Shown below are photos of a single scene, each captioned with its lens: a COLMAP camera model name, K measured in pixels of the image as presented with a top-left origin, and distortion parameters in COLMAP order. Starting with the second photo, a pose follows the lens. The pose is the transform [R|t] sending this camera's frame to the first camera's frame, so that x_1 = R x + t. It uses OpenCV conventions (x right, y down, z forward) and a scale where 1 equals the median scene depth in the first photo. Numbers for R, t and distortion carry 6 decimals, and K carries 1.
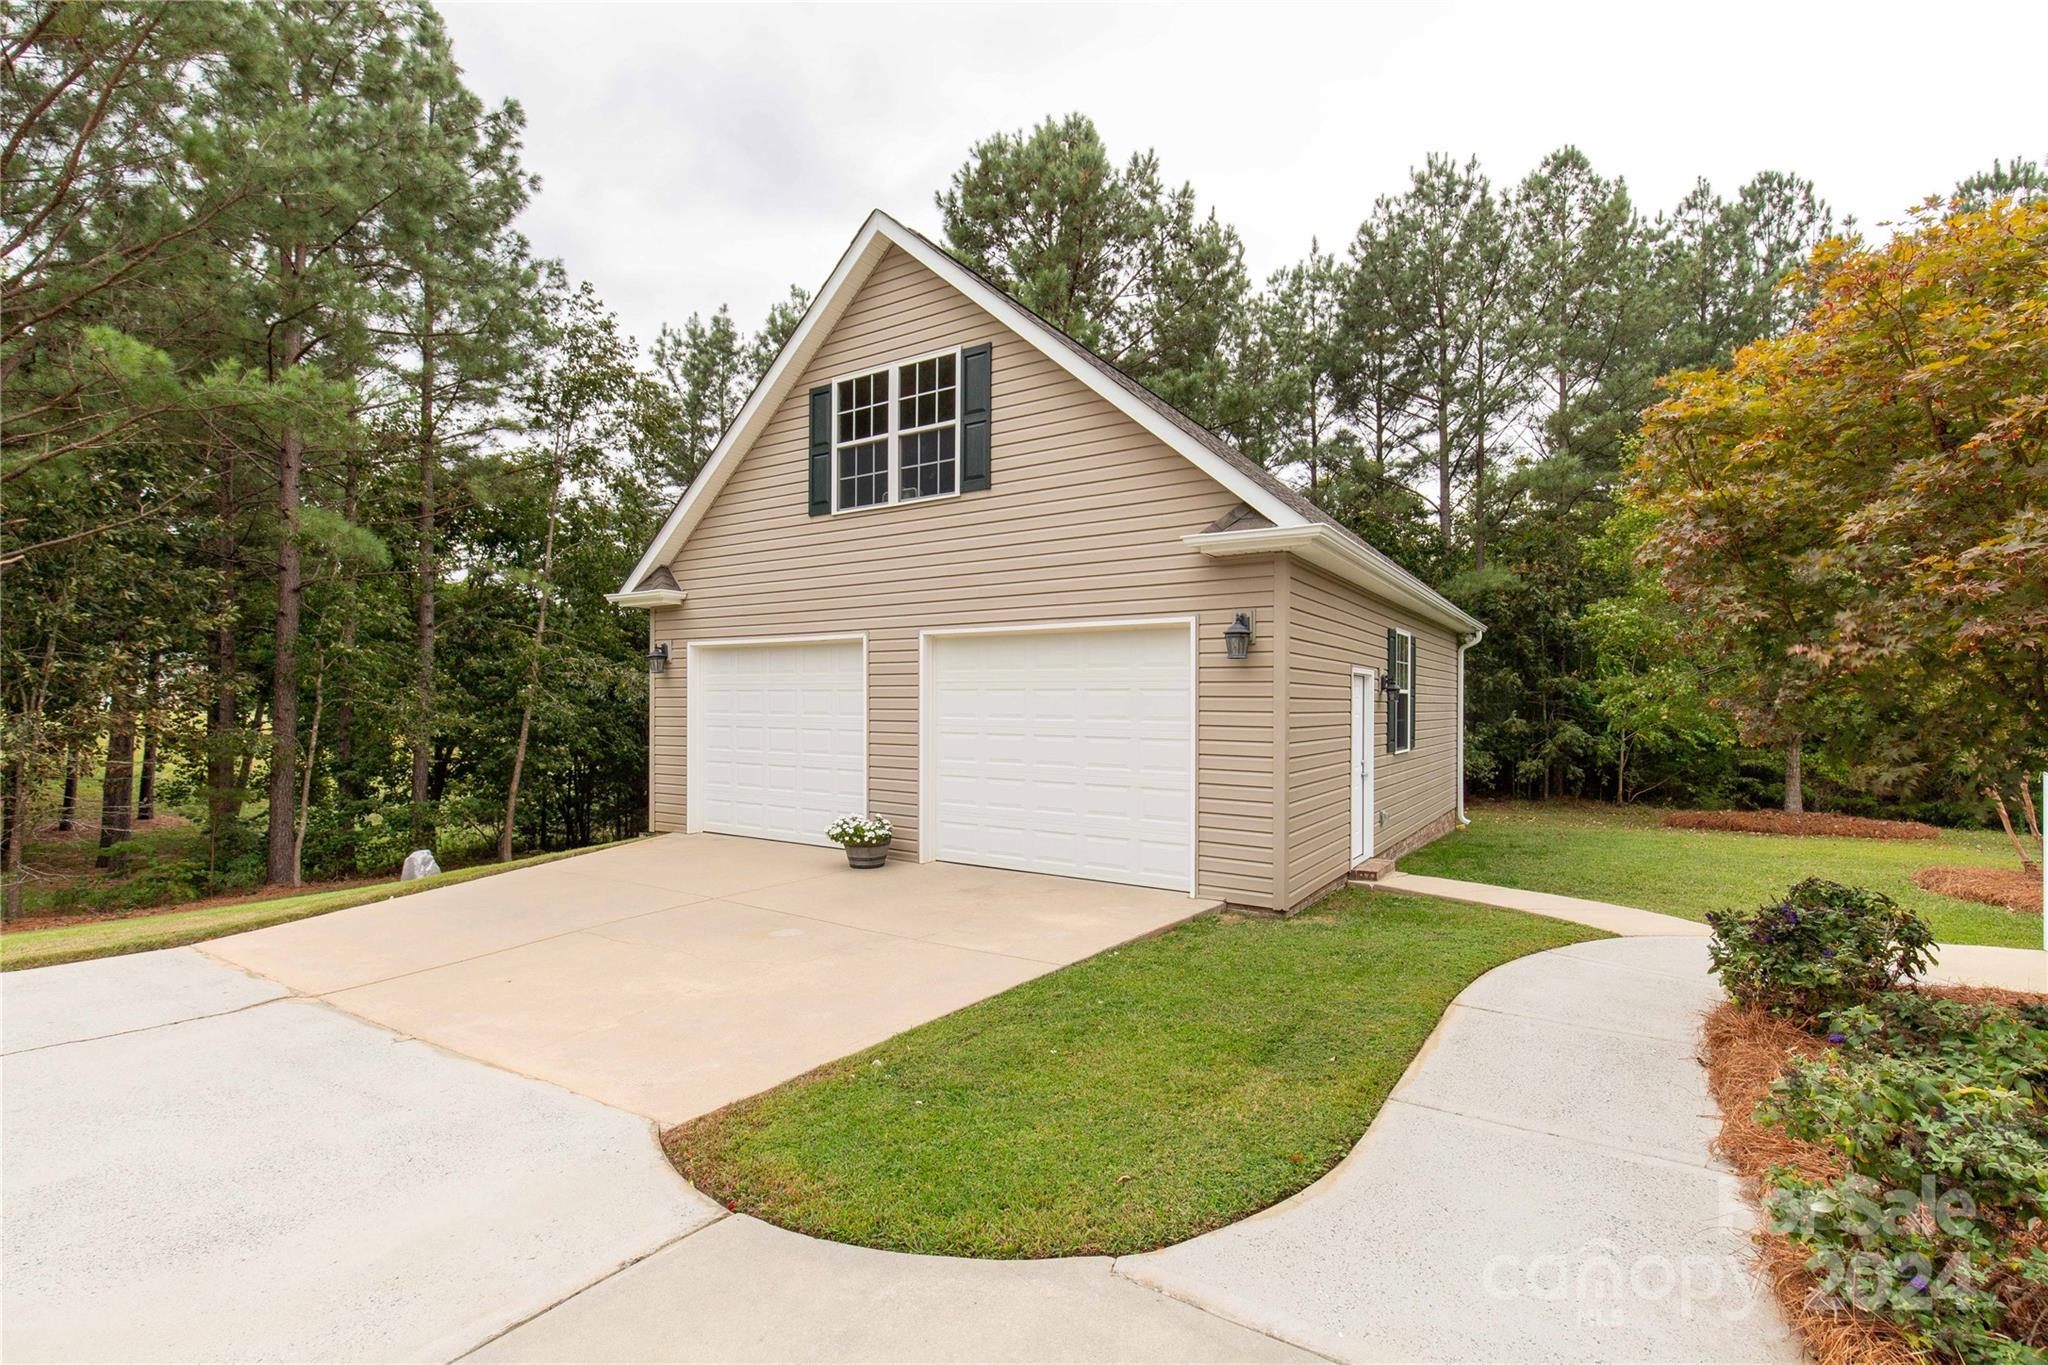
lens RADIAL K [[898.0, 0, 1024.0], [0, 898.0, 682.5], [0, 0, 1]] dist [-0.000665, -0.000334]
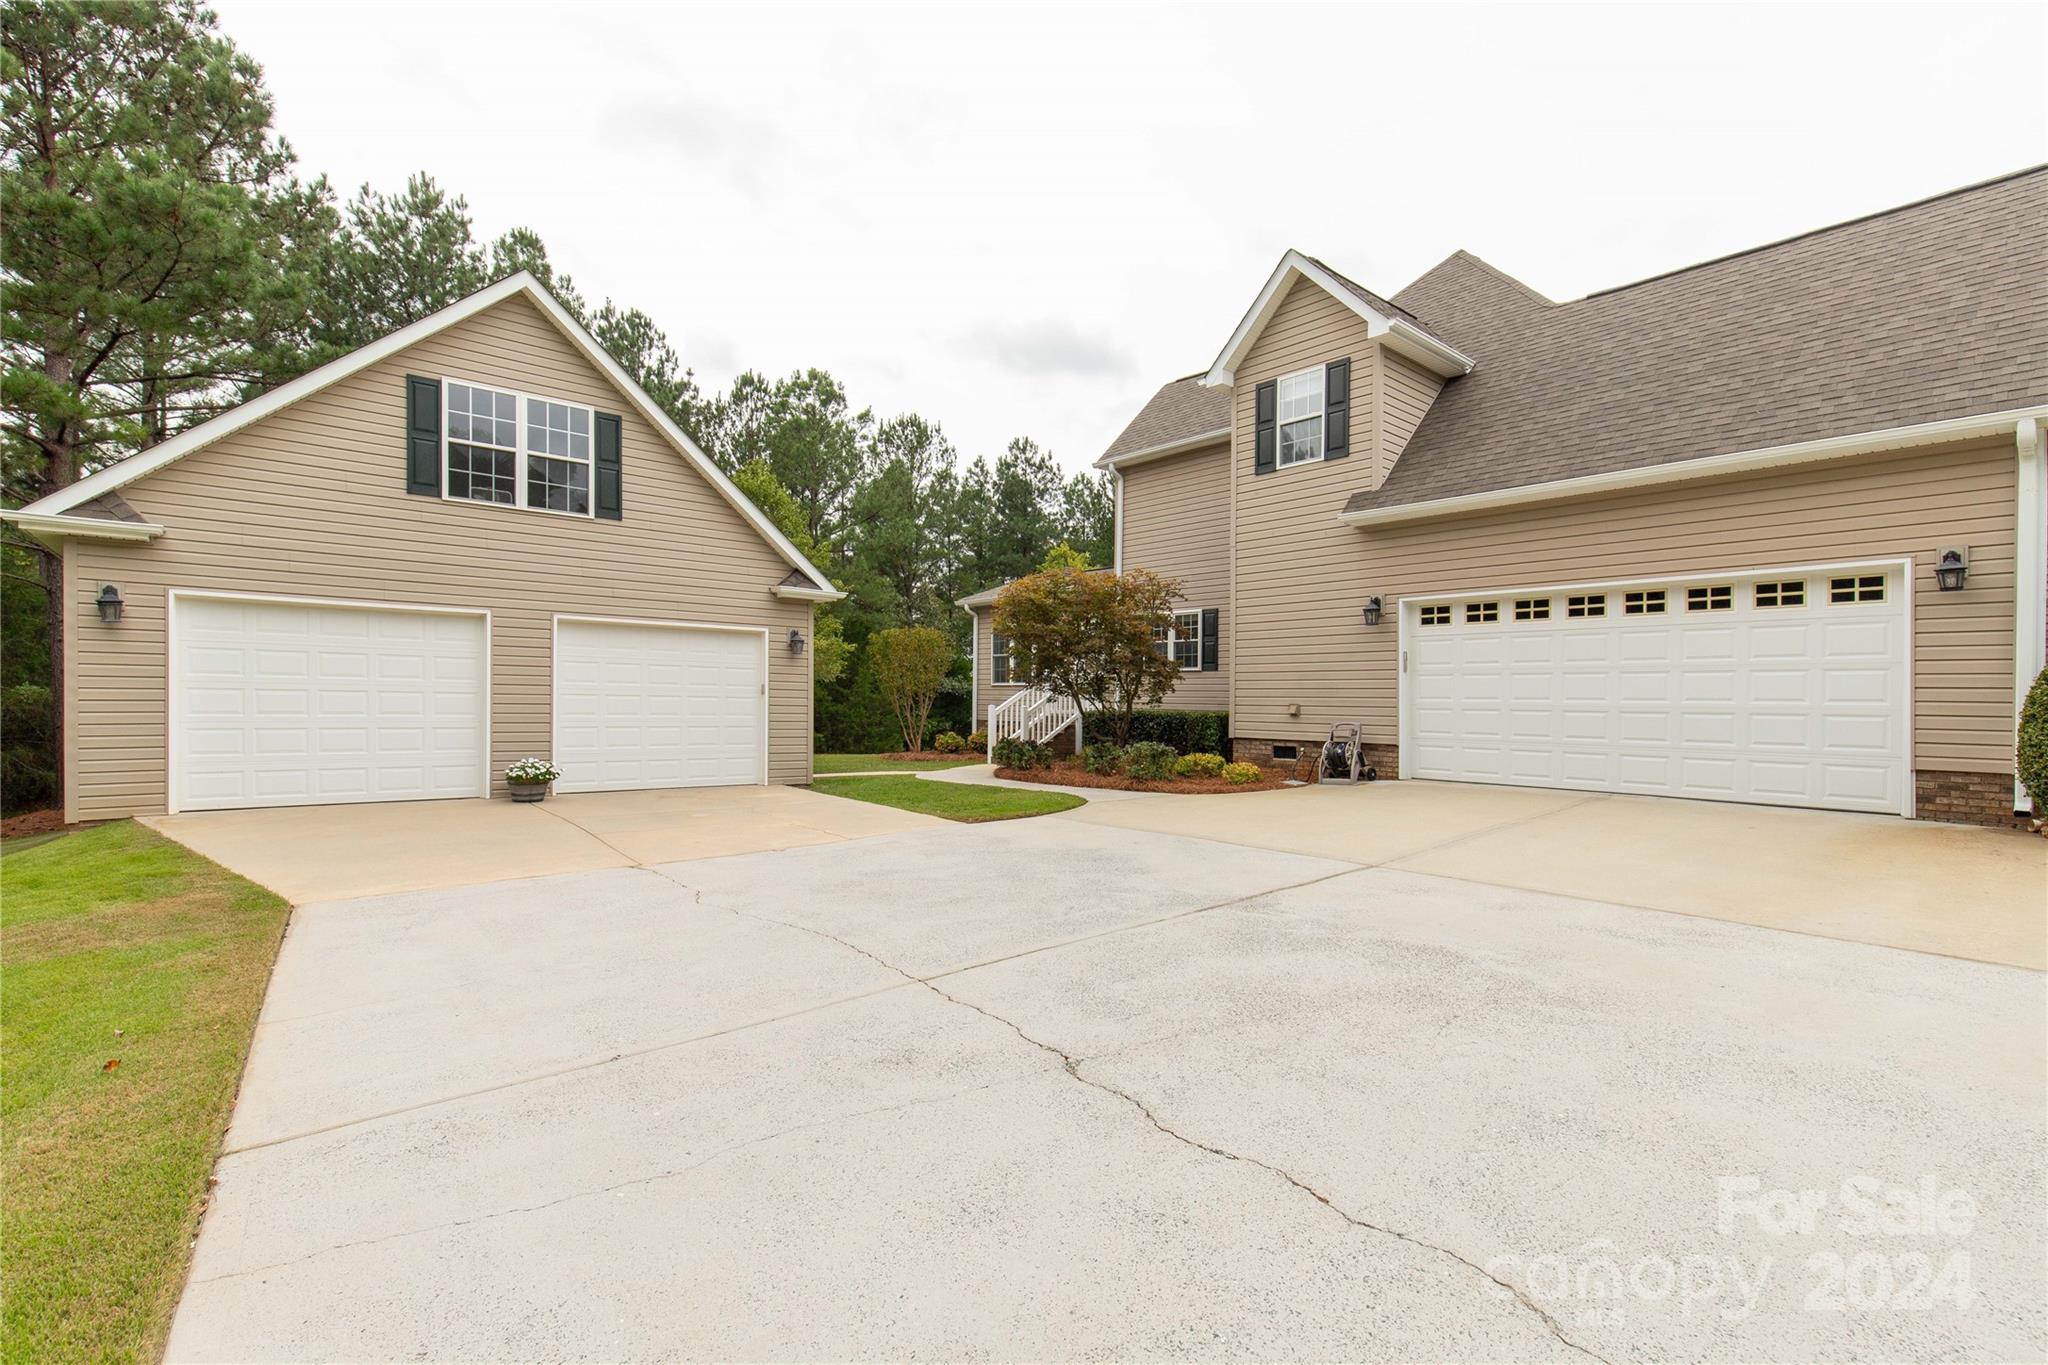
lens RADIAL K [[927.5, 0, 1020.2], [0, 927.5, 713.8], [0, 0, 1]] dist [-0.002419, -0.000098]
pose [[0.308067, 0.000316, 0.951365, -1.128232], [-0.020345, 0.999773, 0.006256, 0.060259], [-0.951147, -0.021283, 0.308004, -0.045978]]
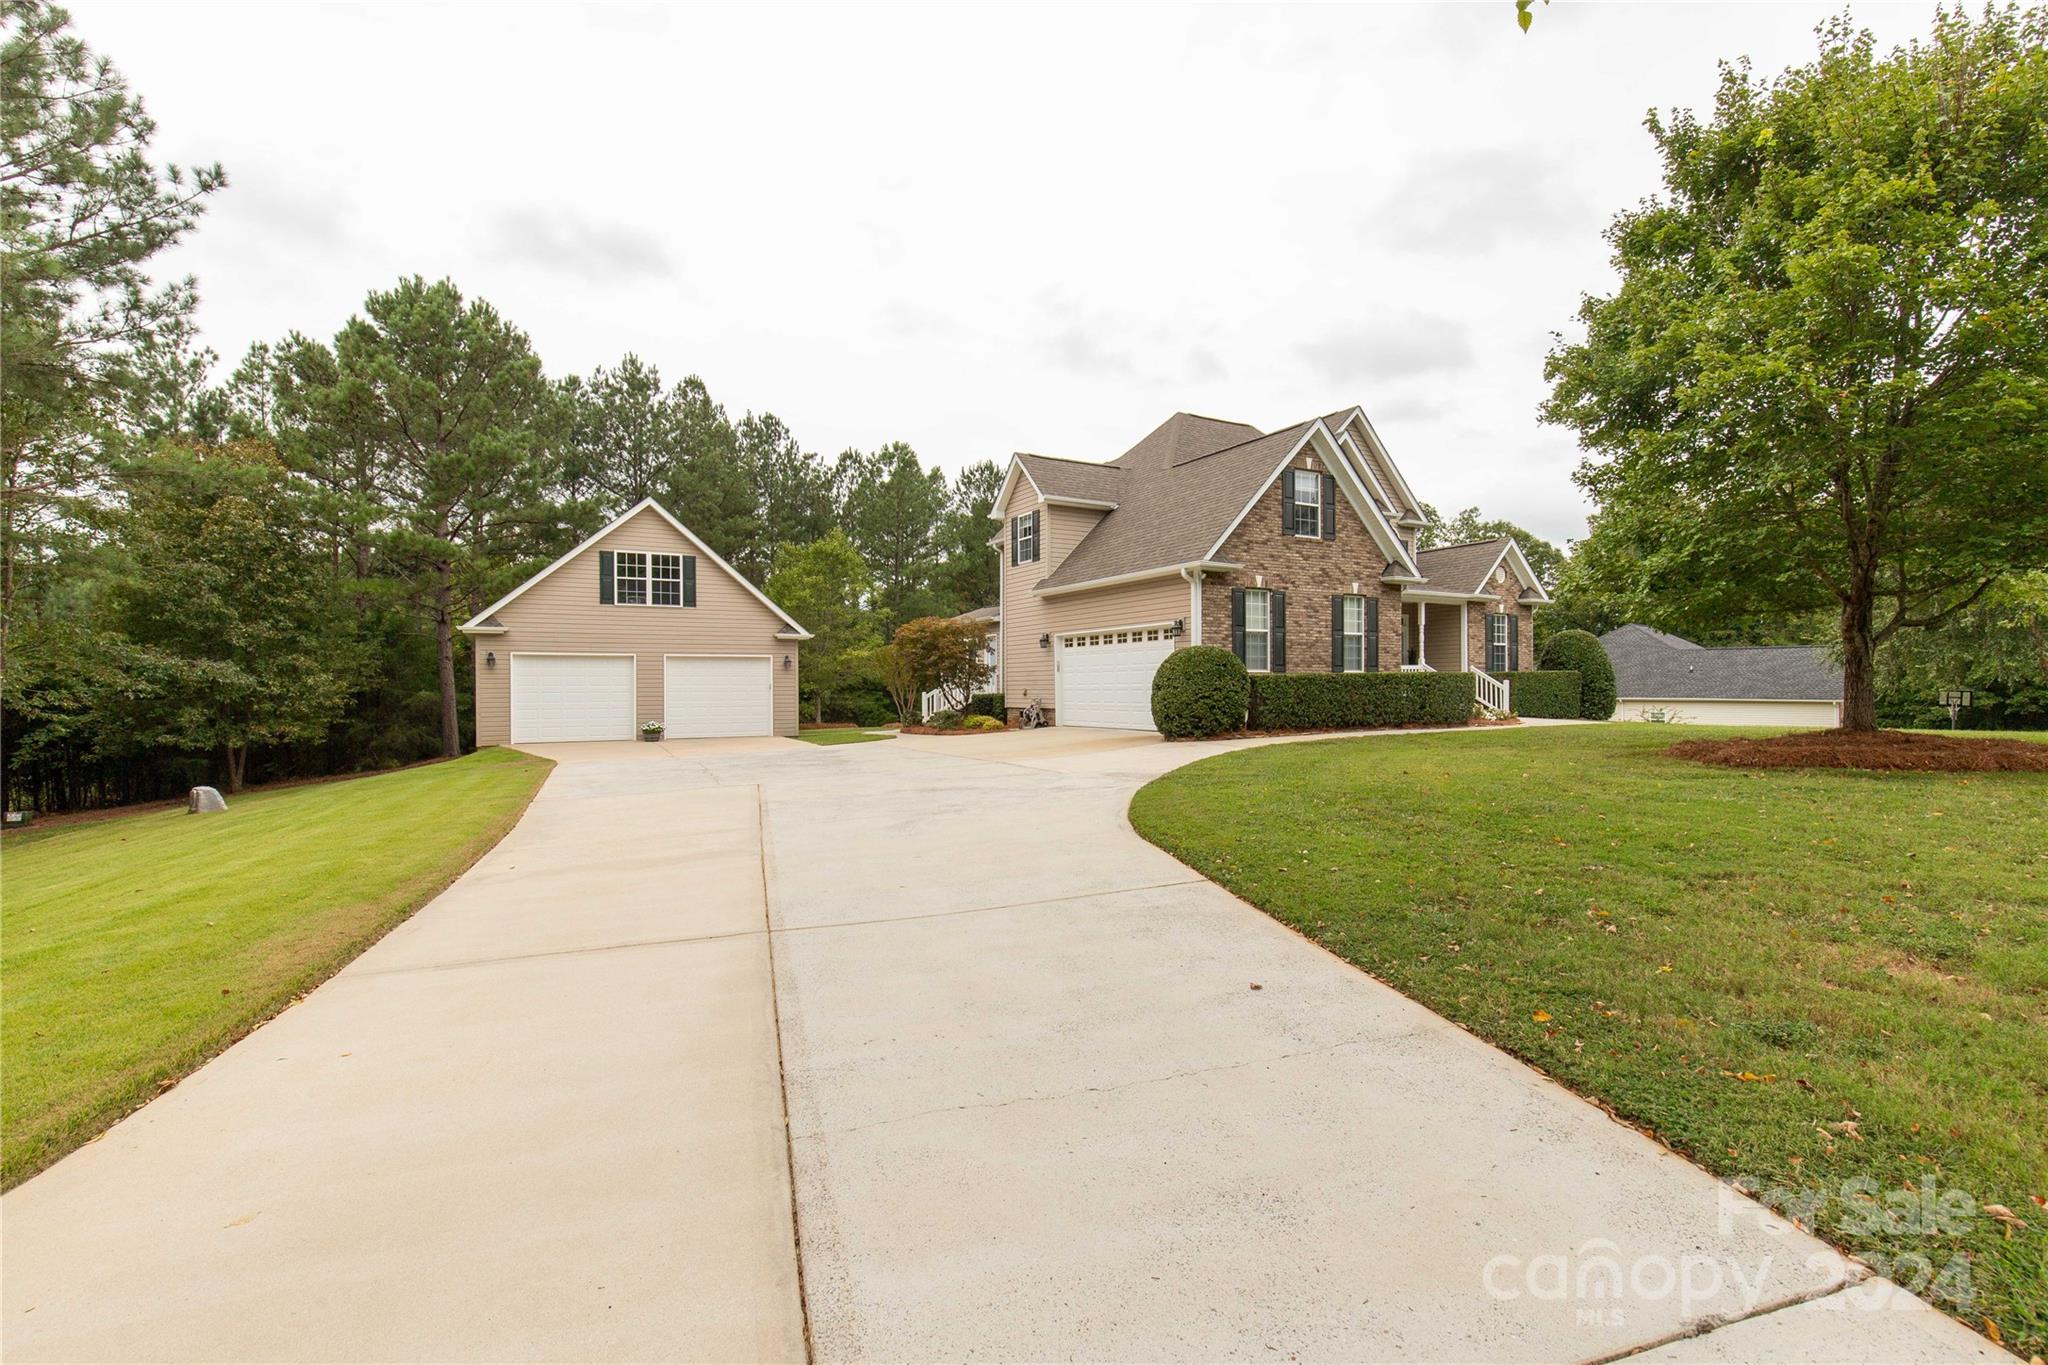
lens RADIAL K [[918.9, 0, 1024.0], [0, 918.9, 682.5], [0, 0, 1]] dist [-0.000158, 0.000757]
pose [[0.484009, 0.009006, 0.875017, -1.953160], [0.000011, 0.999947, -0.010298, 0.055257], [-0.875063, 0.004994, 0.483984, -1.258824]]
